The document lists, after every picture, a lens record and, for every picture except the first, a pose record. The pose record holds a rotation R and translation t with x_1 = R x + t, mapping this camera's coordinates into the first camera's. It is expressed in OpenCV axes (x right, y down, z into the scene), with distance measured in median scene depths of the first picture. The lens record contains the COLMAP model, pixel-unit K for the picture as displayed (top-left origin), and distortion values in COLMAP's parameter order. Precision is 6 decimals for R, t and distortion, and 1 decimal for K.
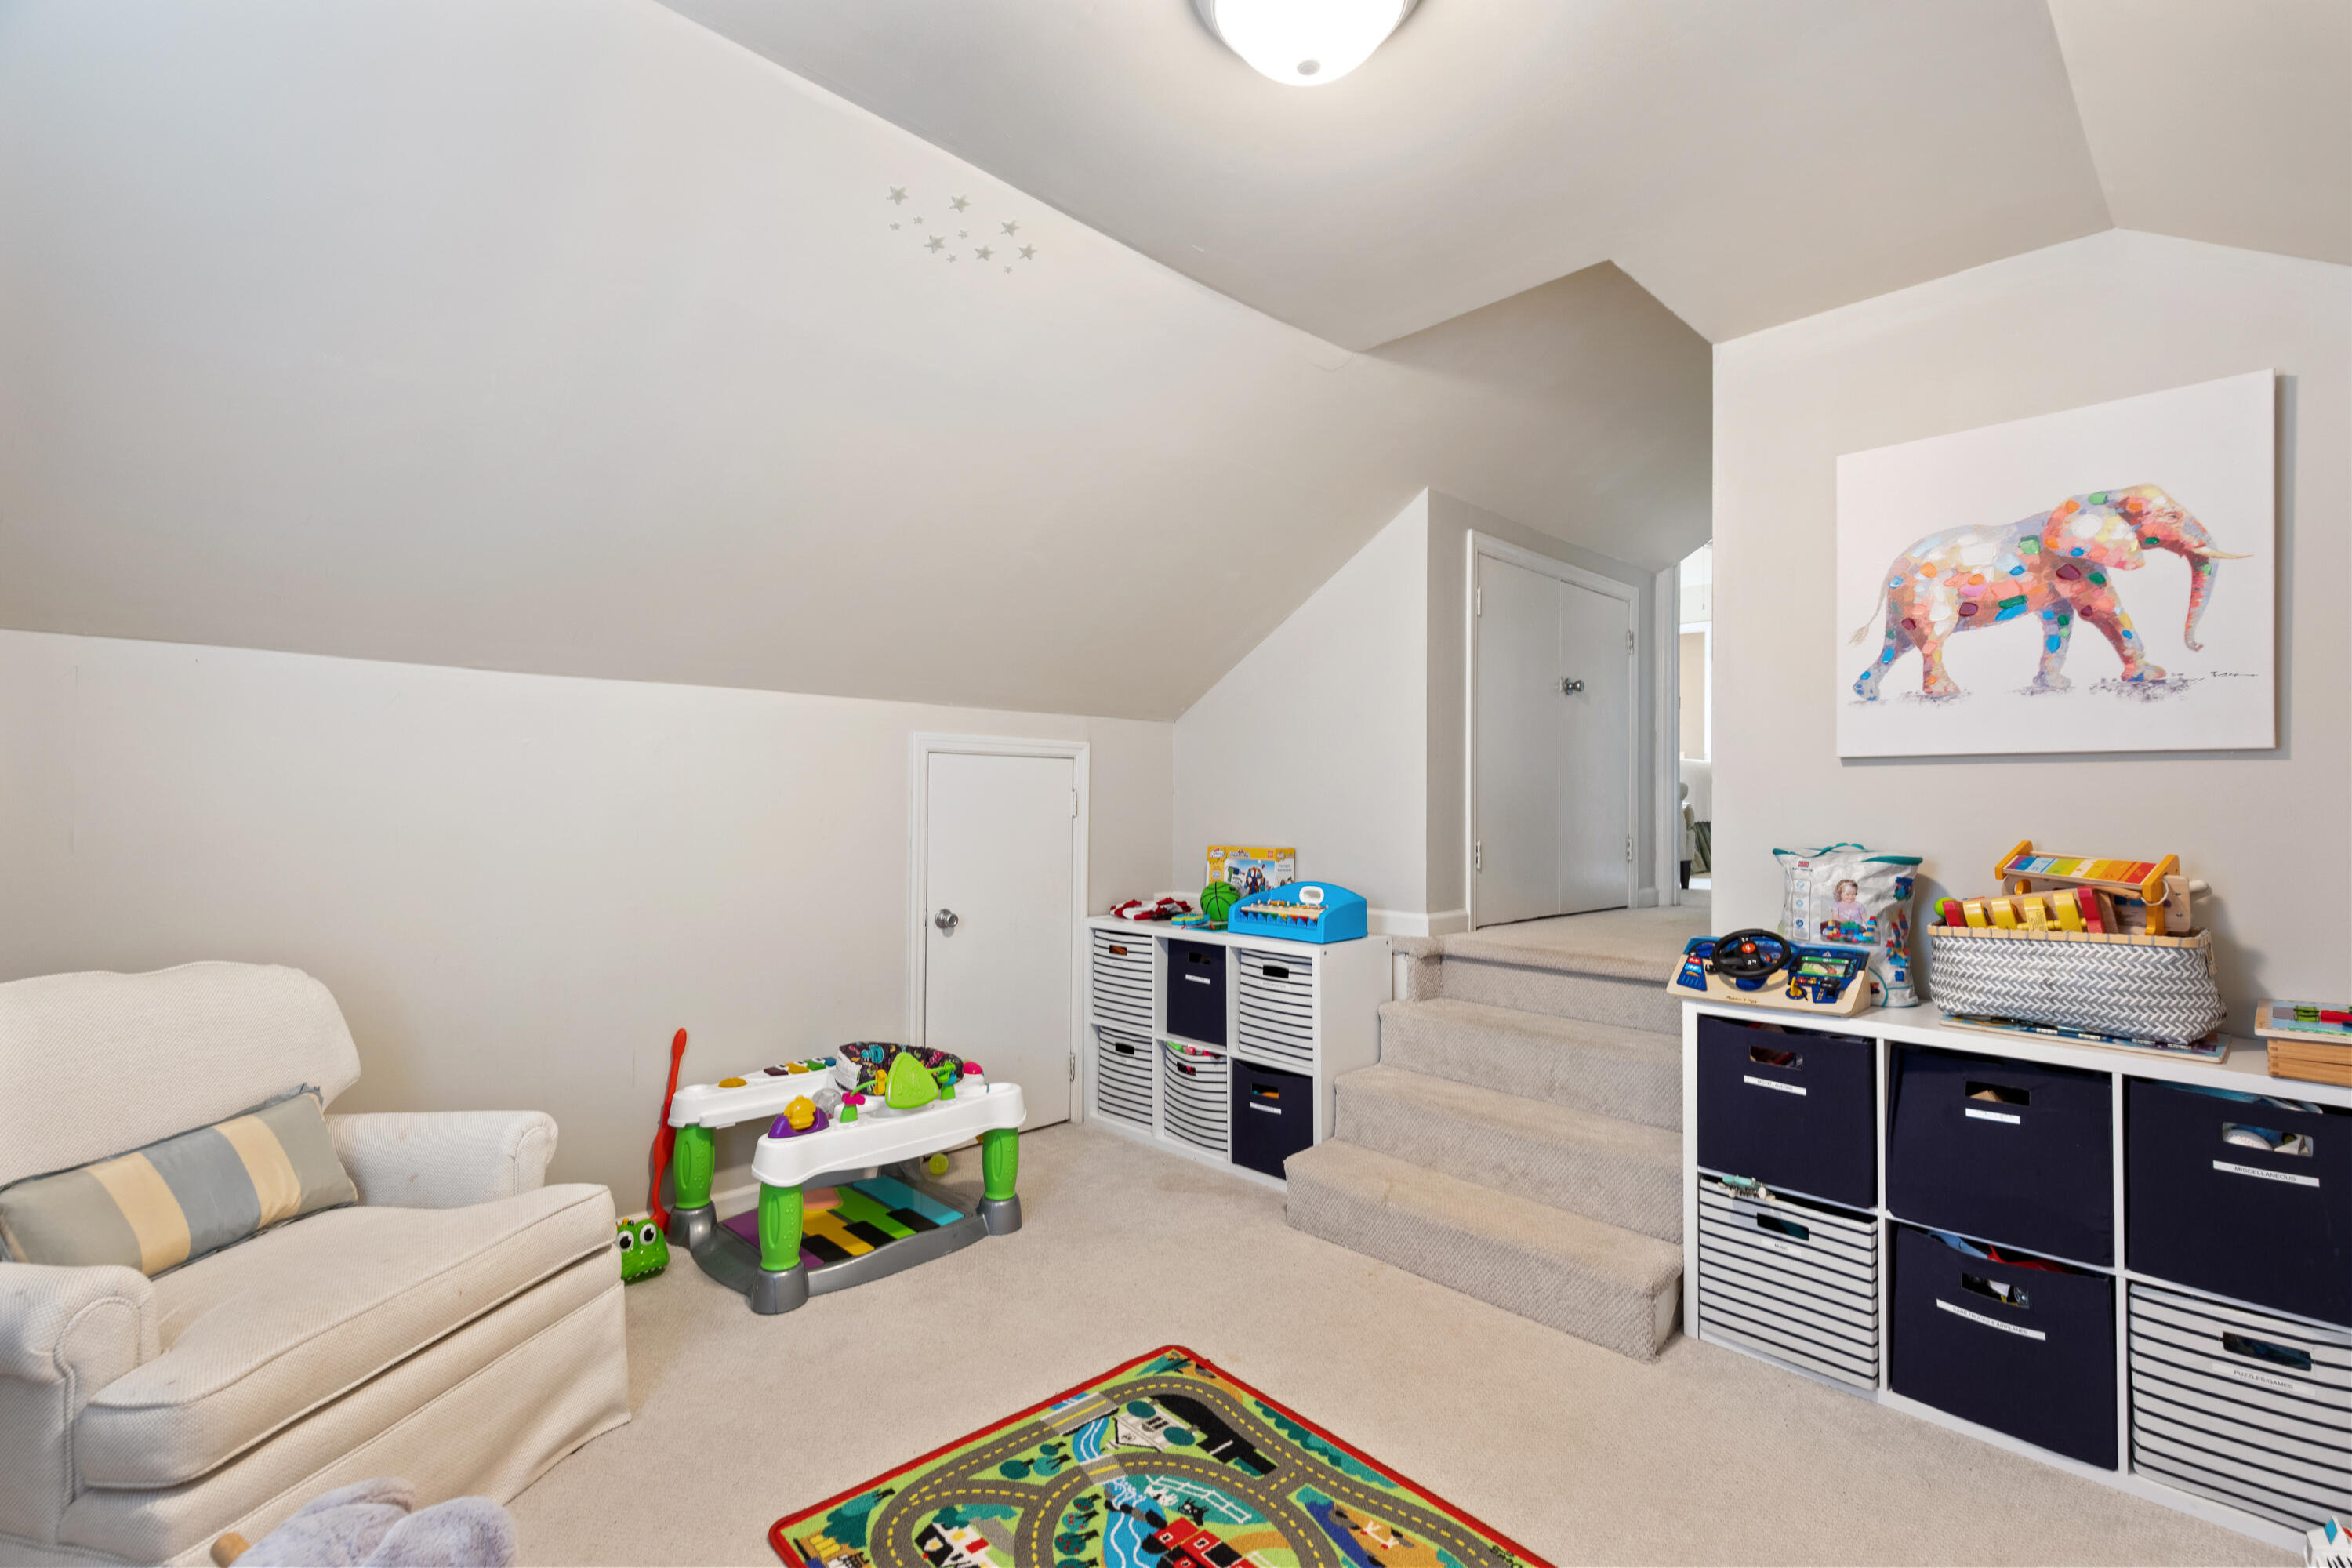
lens RADIAL K [[1060.5, 0, 1171.8], [0, 1060.5, 780.5], [0, 0, 1]] dist [0.002422, 0.000216]
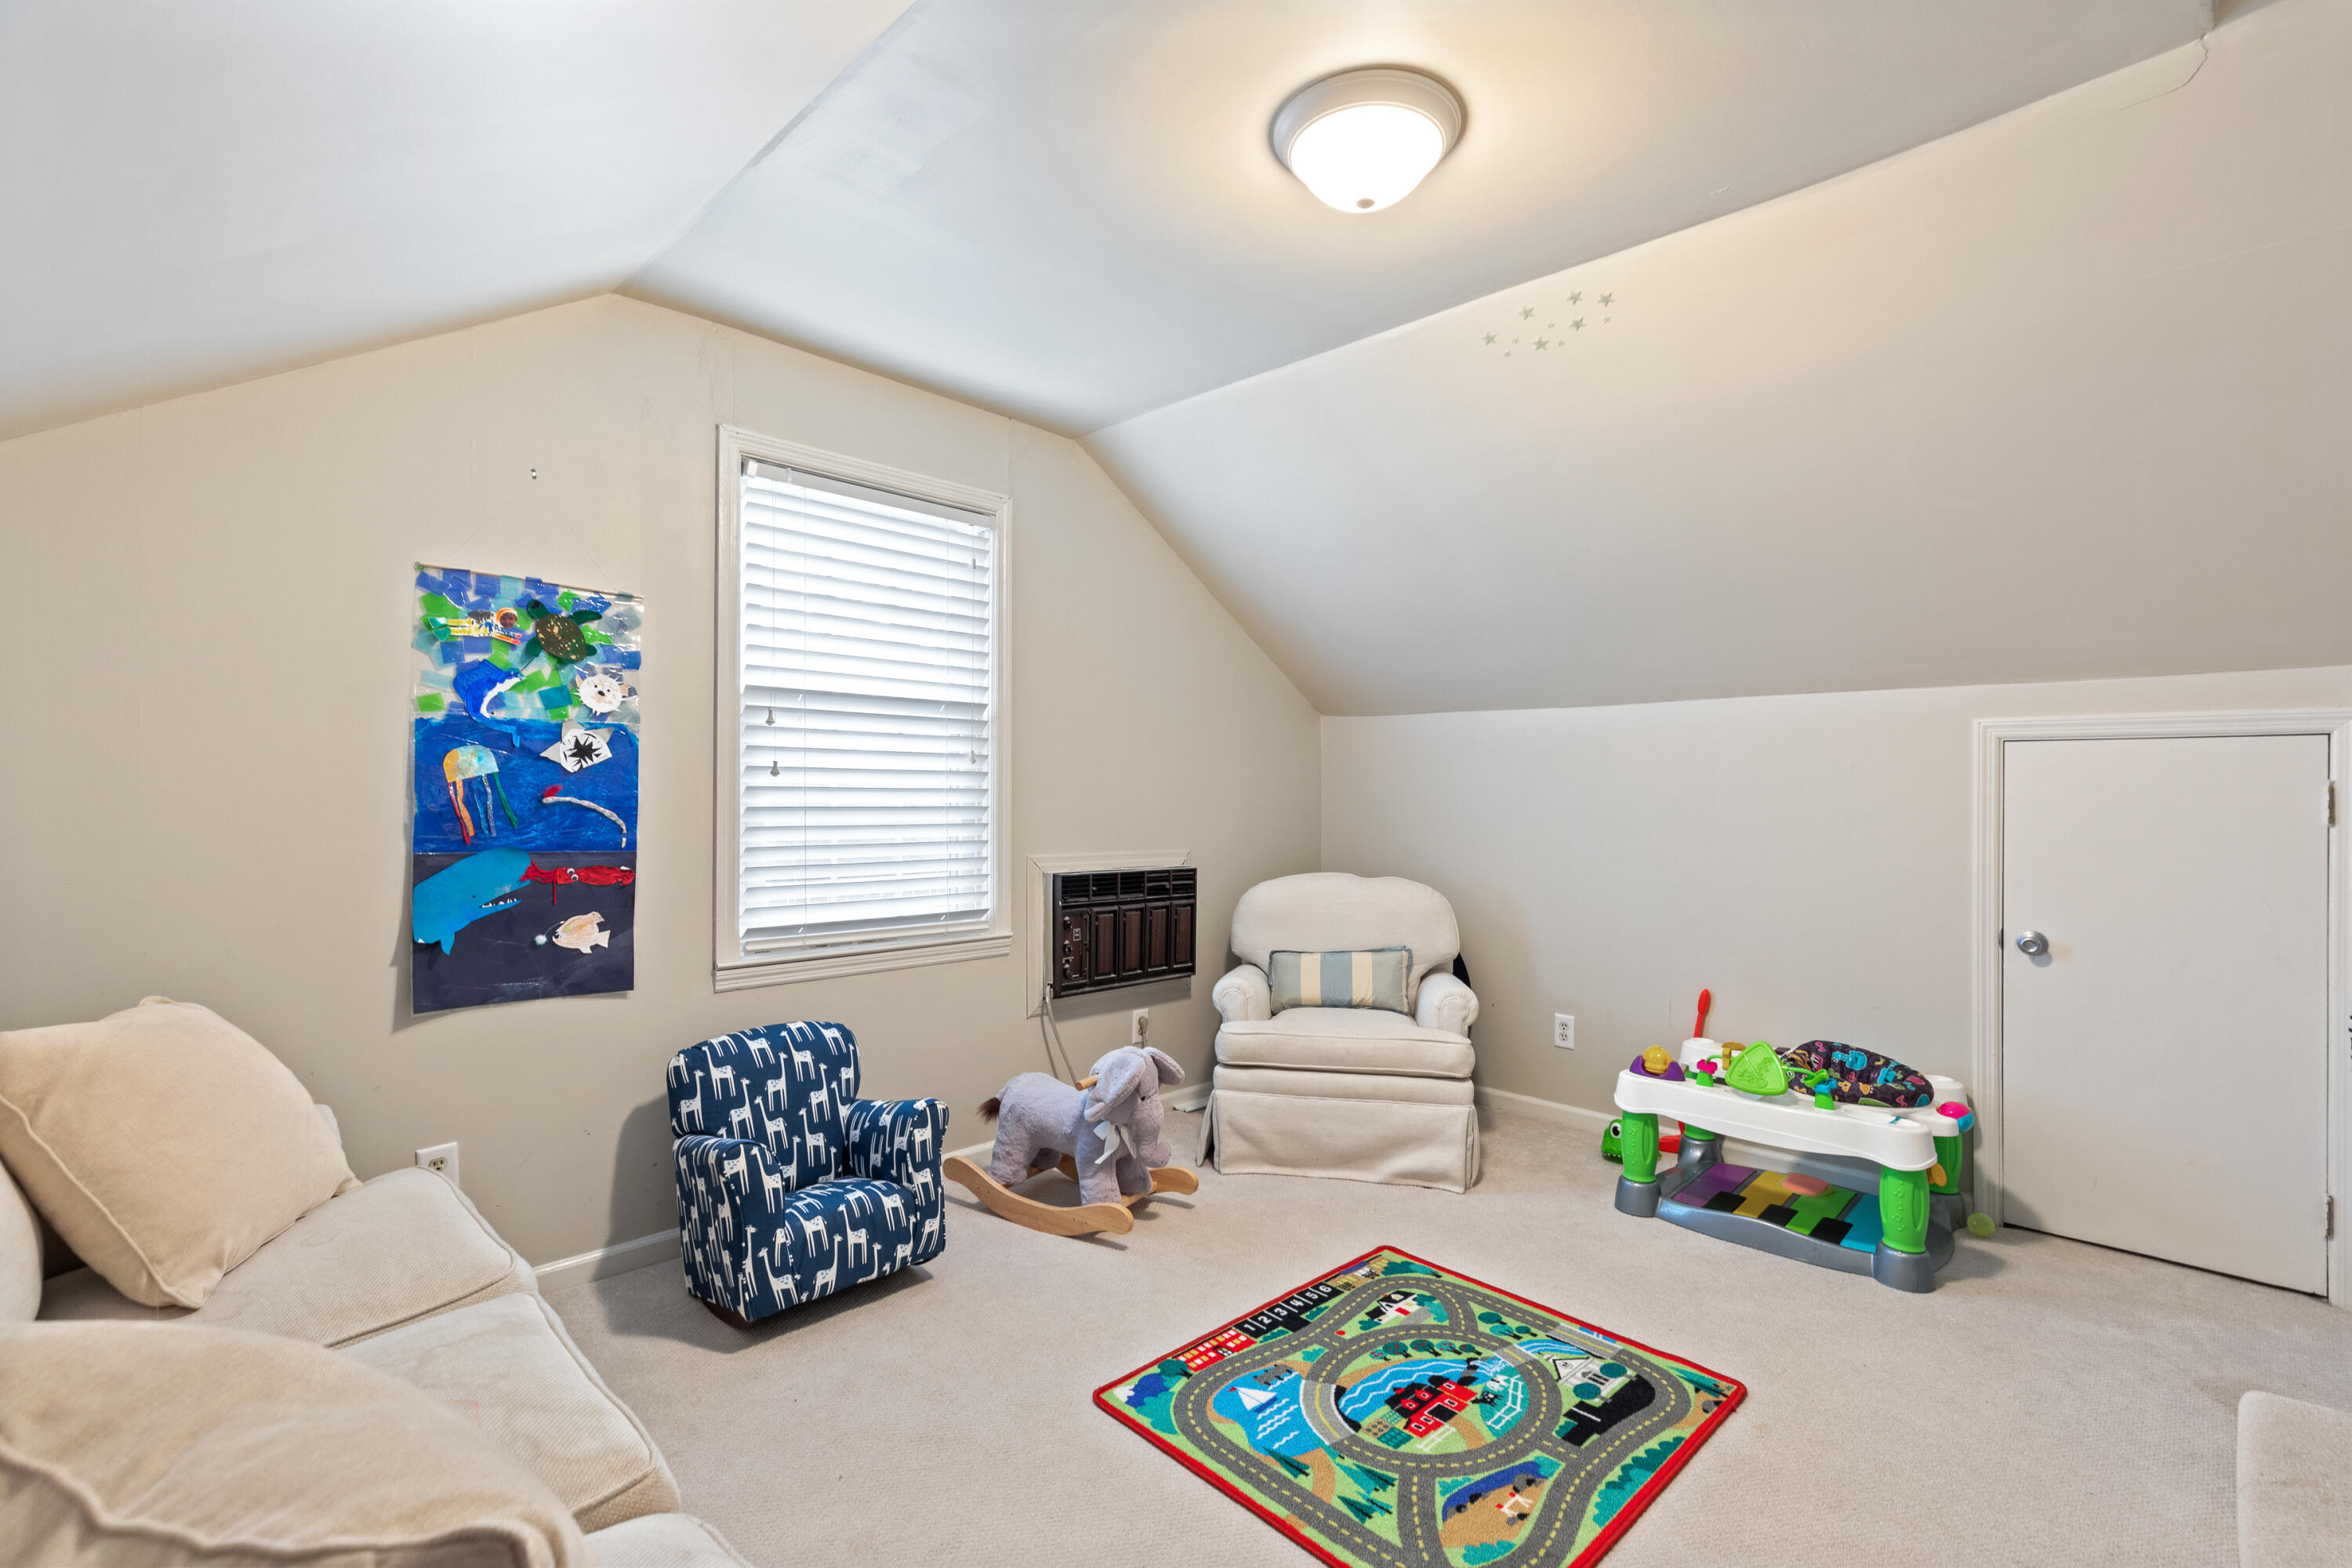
lens RADIAL K [[1060.5, 0, 1171.8], [0, 1060.5, 792.5], [0, 0, 1]] dist [0.002422, 0.000216]
pose [[0.013170, -0.005999, -0.999895, 1.063669], [0.007797, 0.999952, -0.005897, 0.023910], [0.999883, -0.007719, 0.013216, 0.577117]]
